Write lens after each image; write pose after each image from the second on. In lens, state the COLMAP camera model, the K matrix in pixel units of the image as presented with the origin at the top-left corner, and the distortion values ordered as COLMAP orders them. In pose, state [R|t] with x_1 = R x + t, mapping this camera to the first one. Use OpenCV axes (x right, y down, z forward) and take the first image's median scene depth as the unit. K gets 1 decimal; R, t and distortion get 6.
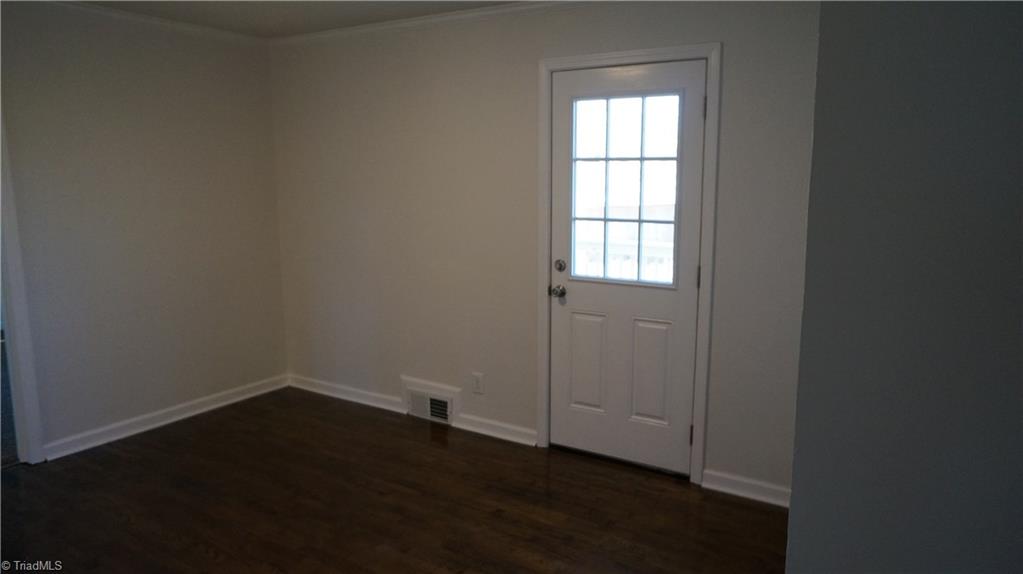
lens RADIAL K [[701.4, 0, 511.5], [0, 701.4, 287.0], [0, 0, 1]] dist [-0.001502, -0.000333]
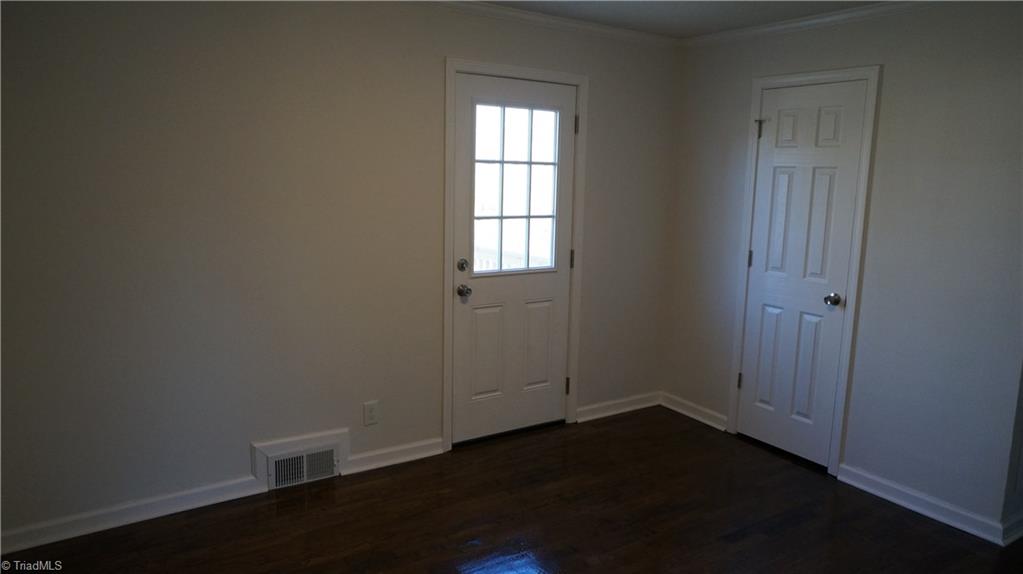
lens RADIAL K [[701.4, 0, 511.5], [0, 701.4, 287.0], [0, 0, 1]] dist [-0.001502, -0.000333]
pose [[0.400314, -0.138224, 0.905893, -0.854265], [0.123002, 0.987718, 0.096355, -0.091423], [-0.908085, 0.072854, 0.412399, 0.539103]]
